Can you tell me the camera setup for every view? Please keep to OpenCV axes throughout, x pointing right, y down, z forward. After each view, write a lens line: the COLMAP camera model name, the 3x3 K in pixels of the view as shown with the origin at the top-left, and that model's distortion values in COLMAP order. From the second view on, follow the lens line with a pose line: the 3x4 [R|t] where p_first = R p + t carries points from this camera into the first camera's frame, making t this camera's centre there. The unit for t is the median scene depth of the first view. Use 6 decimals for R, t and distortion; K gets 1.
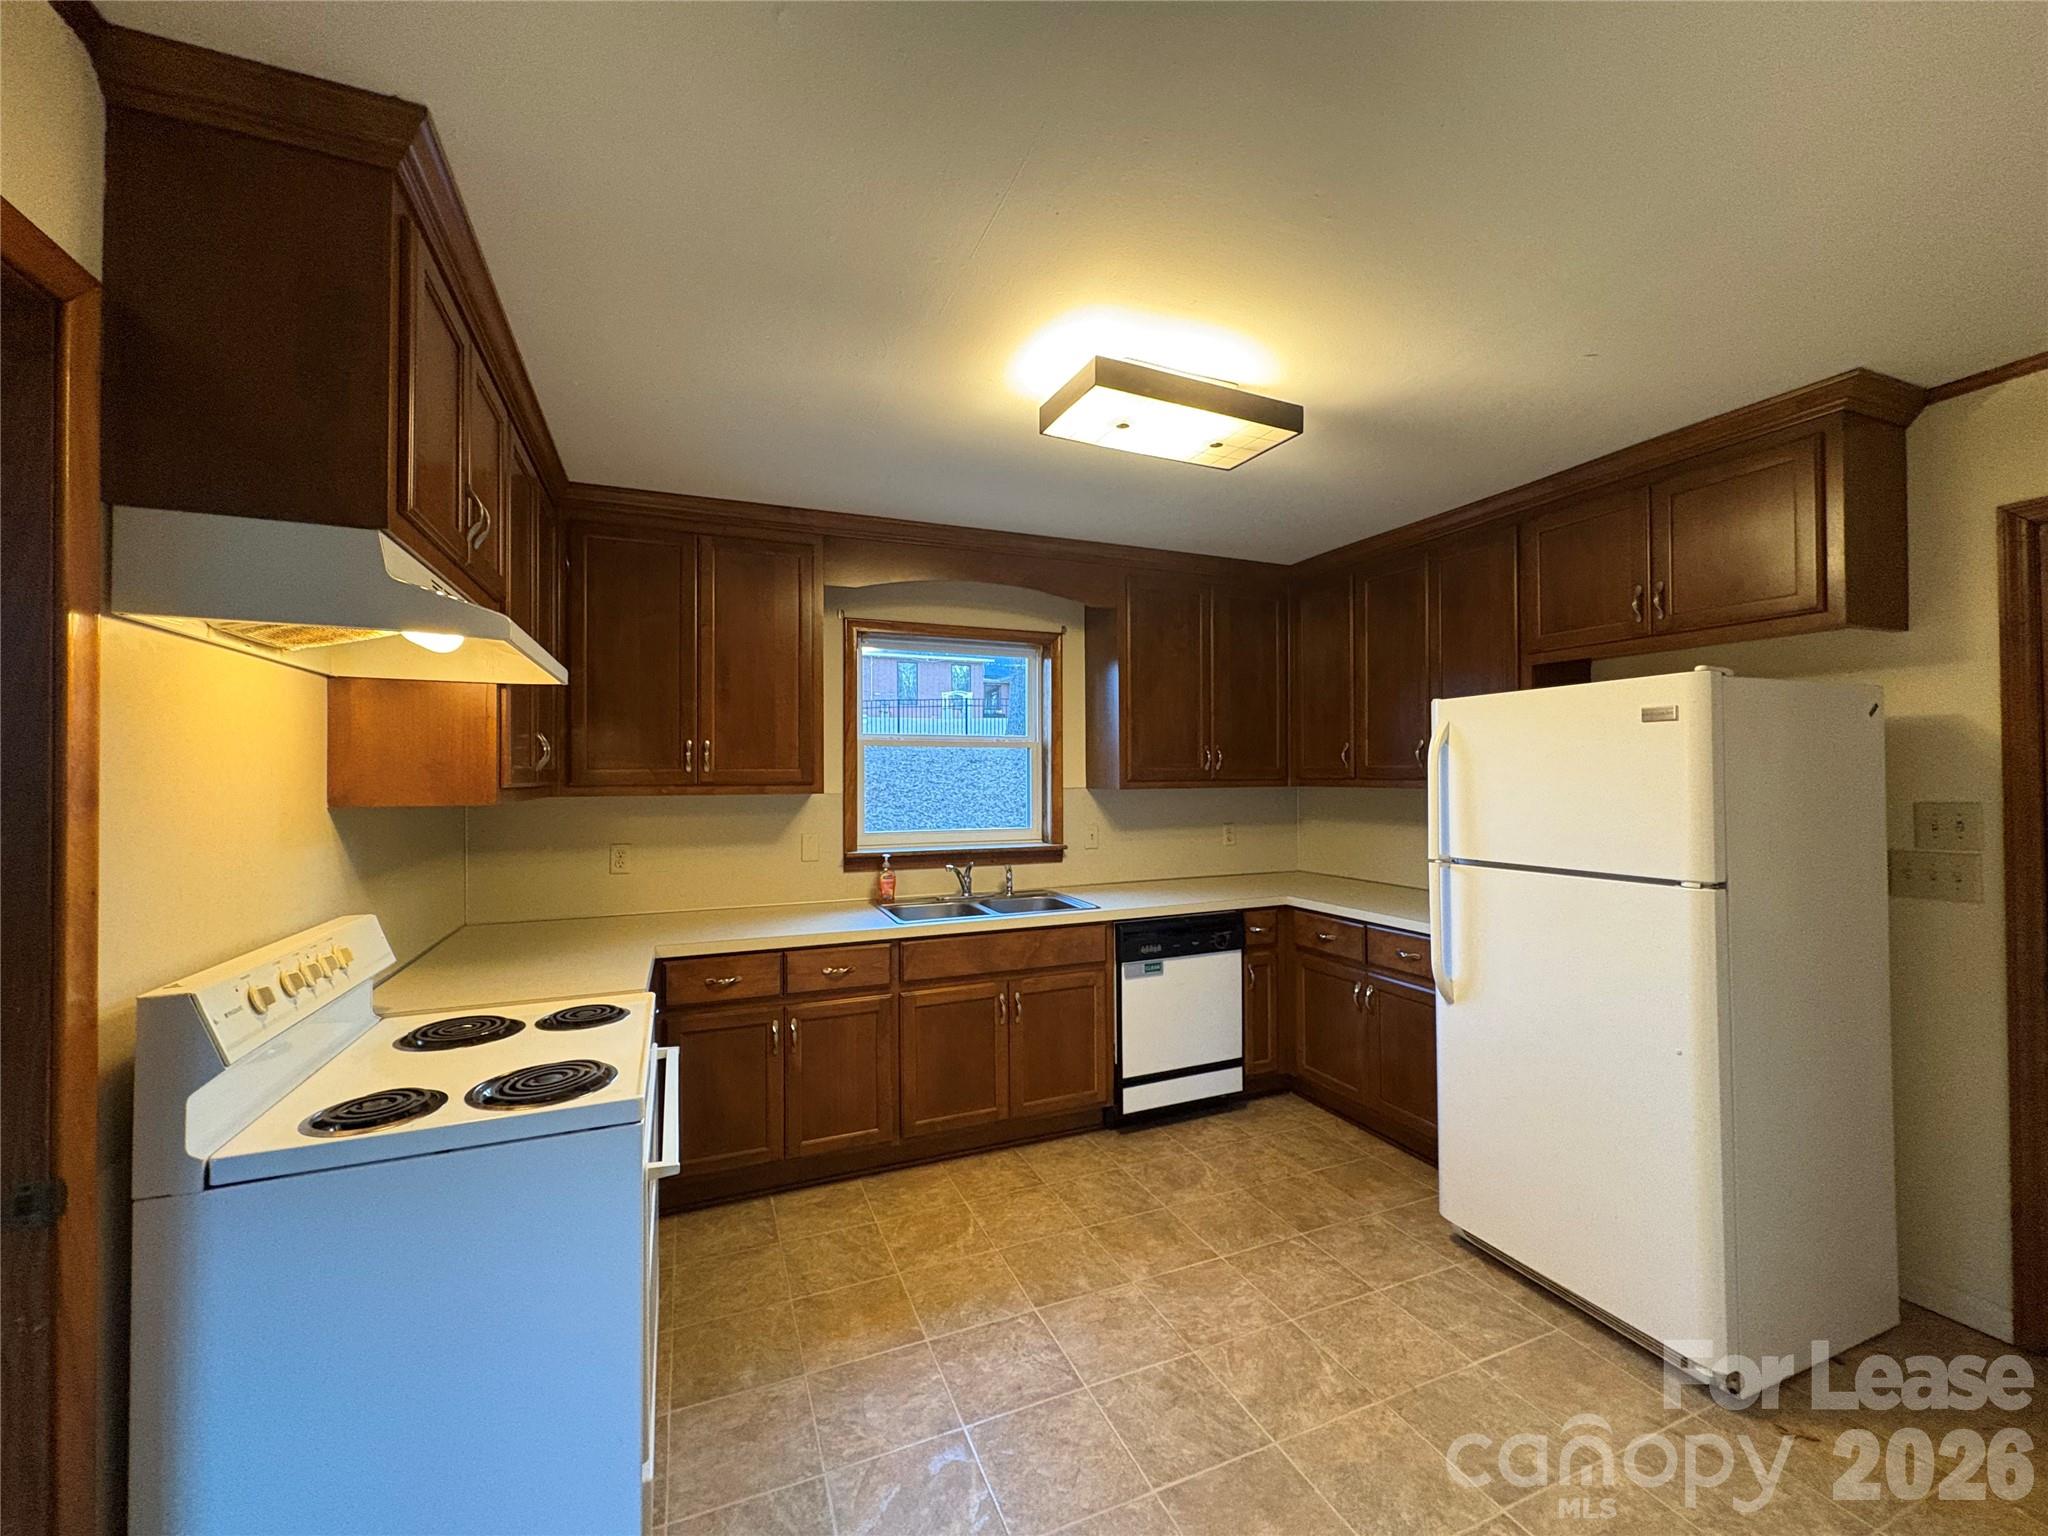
lens RADIAL K [[814.5, 0, 1030.8], [0, 814.5, 766.5], [0, 0, 1]] dist [0.002386, -0.000558]
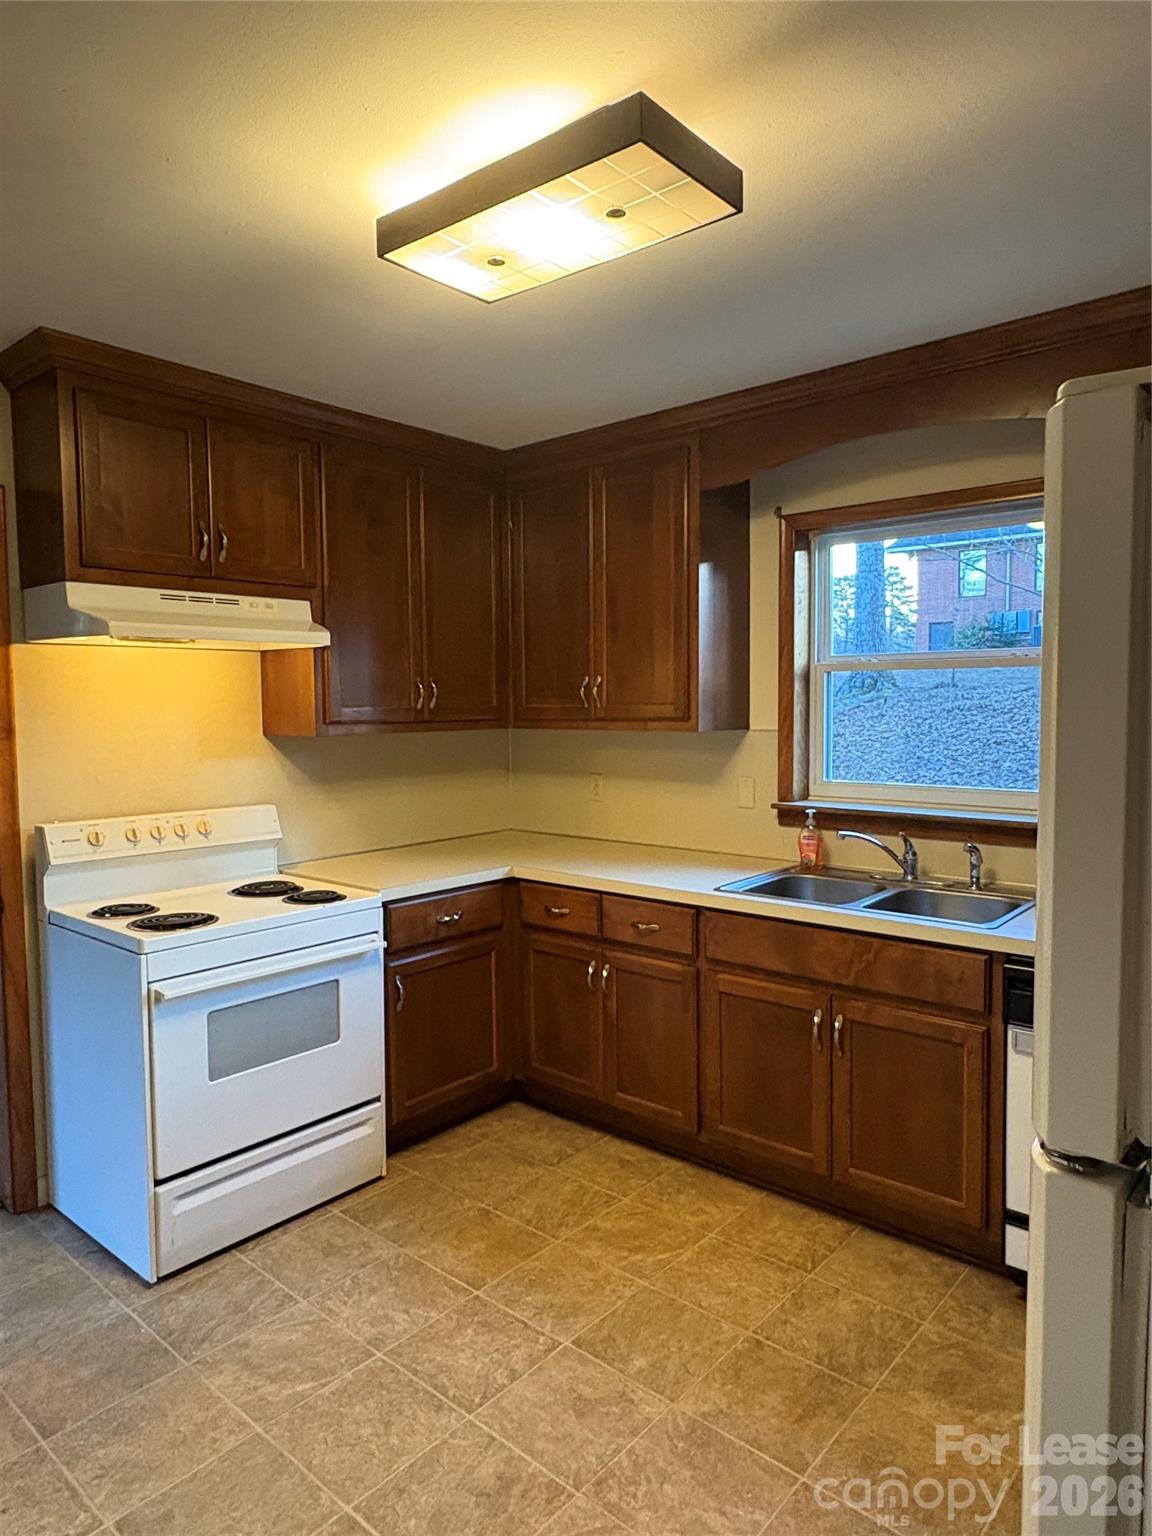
lens RADIAL K [[959.4, 0, 577.3], [0, 959.4, 772.2], [0, 0, 1]] dist [-0.018565, -0.002315]
pose [[0.429754, 0.055808, -0.901219, 0.695049], [0.019951, 0.997258, 0.071270, 0.001632], [0.902725, -0.048609, 0.427462, 0.490389]]
